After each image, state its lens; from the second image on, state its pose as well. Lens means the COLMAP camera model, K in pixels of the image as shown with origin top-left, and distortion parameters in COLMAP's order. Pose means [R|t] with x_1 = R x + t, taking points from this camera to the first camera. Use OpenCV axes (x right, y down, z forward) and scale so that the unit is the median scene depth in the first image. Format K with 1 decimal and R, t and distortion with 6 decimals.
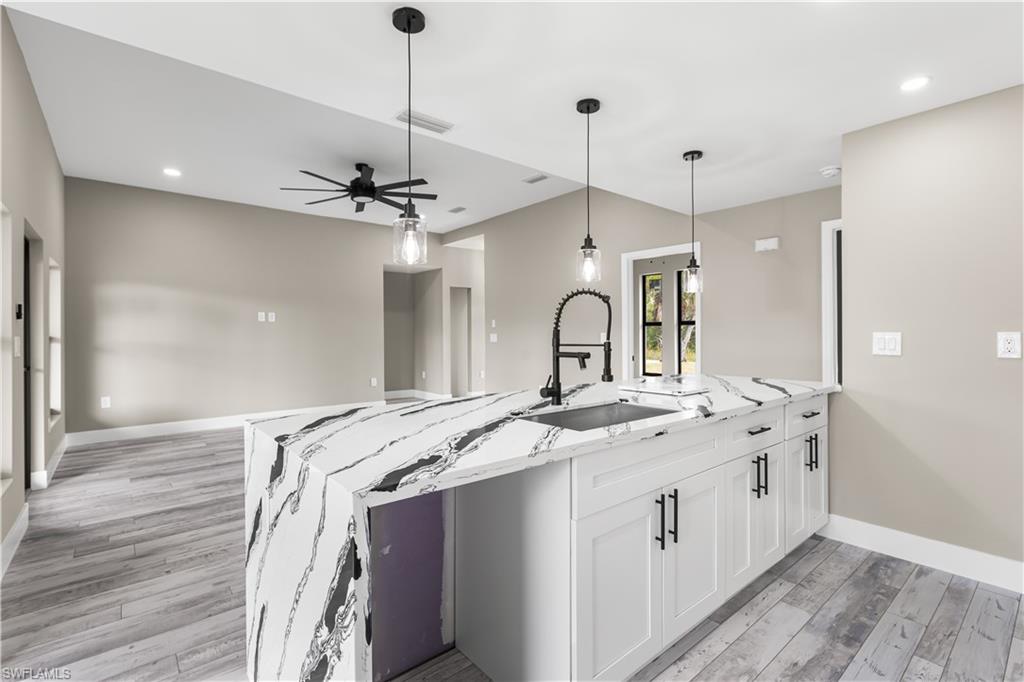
lens RADIAL K [[472.3, 0, 513.0], [0, 472.3, 334.9], [0, 0, 1]] dist [-0.000226, -0.000571]
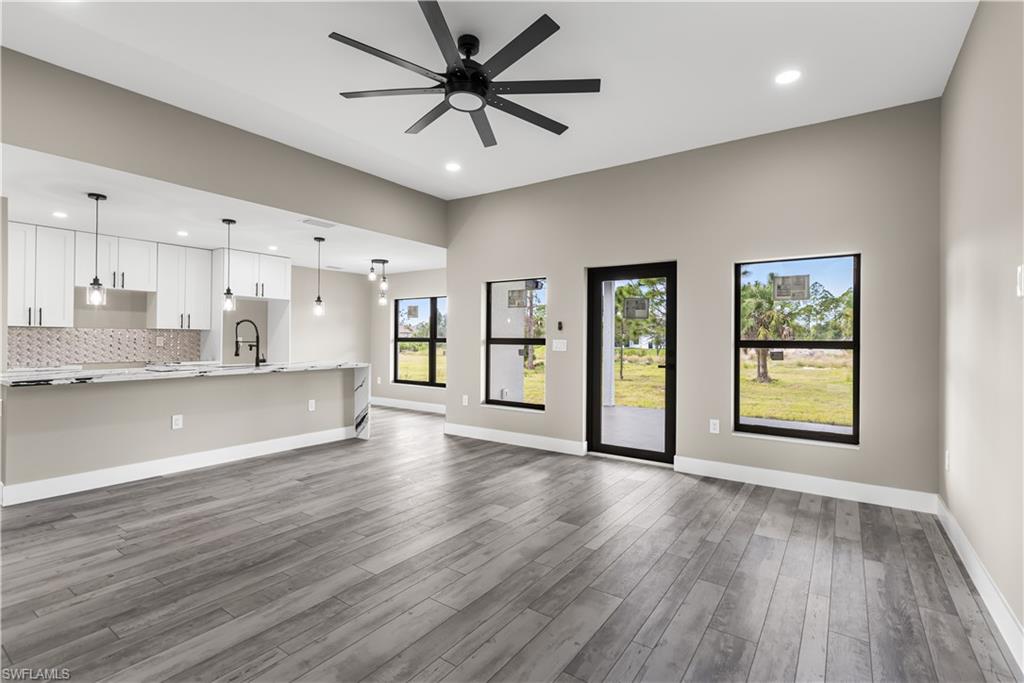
lens RADIAL K [[475.4, 0, 512.9], [0, 475.4, 335.5], [0, 0, 1]] dist [0.002391, -0.000221]
pose [[-0.963089, -0.003451, -0.269160, -0.208304], [-0.003793, 0.999993, 0.000749, -0.007208], [0.269155, 0.001742, -0.963095, 1.483183]]
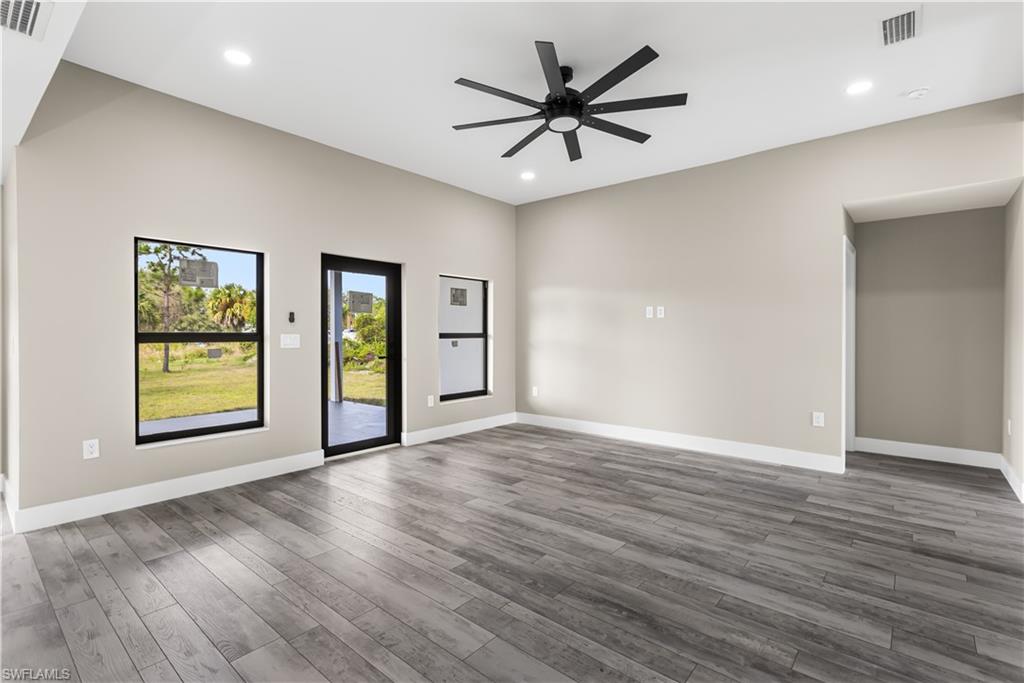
lens RADIAL K [[475.4, 0, 512.9], [0, 475.4, 335.5], [0, 0, 1]] dist [0.002391, -0.000221]
pose [[0.177275, 0.009954, -0.984111, 0.292676], [-0.005985, 0.999941, 0.009036, -0.005018], [0.984143, 0.004288, 0.177324, 0.773229]]
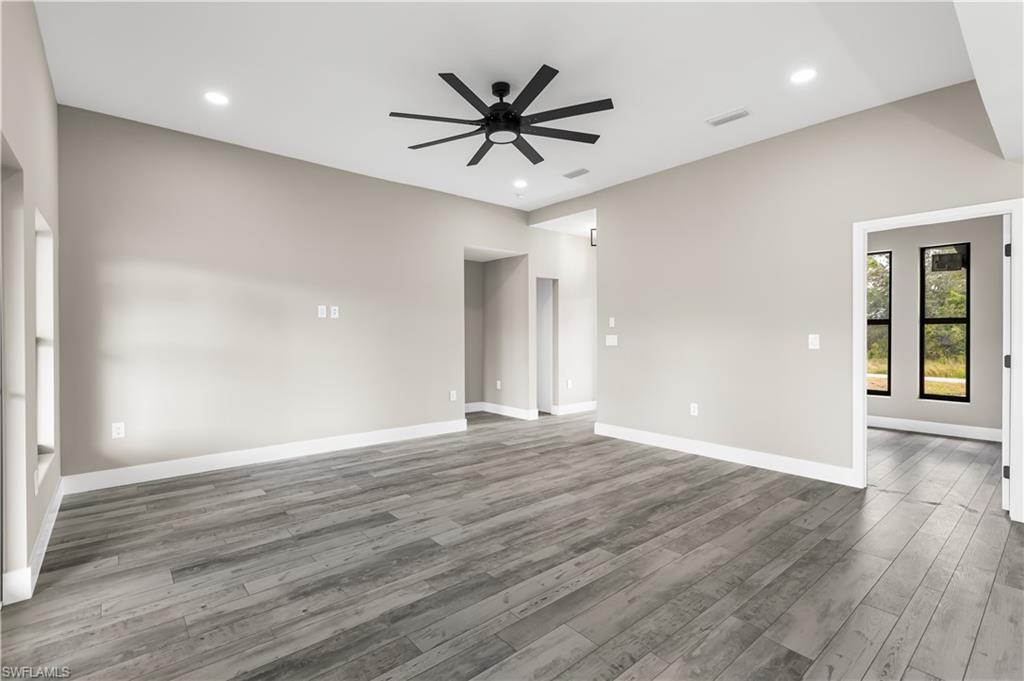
lens RADIAL K [[470.7, 0, 512.0], [0, 470.7, 340.5], [0, 0, 1]] dist [0.003416, -0.000186]
pose [[0.999941, 0.003685, 0.010213, -0.294095], [-0.003776, 0.999954, 0.008859, 0.000155], [-0.010180, -0.008897, 0.999909, 0.302524]]
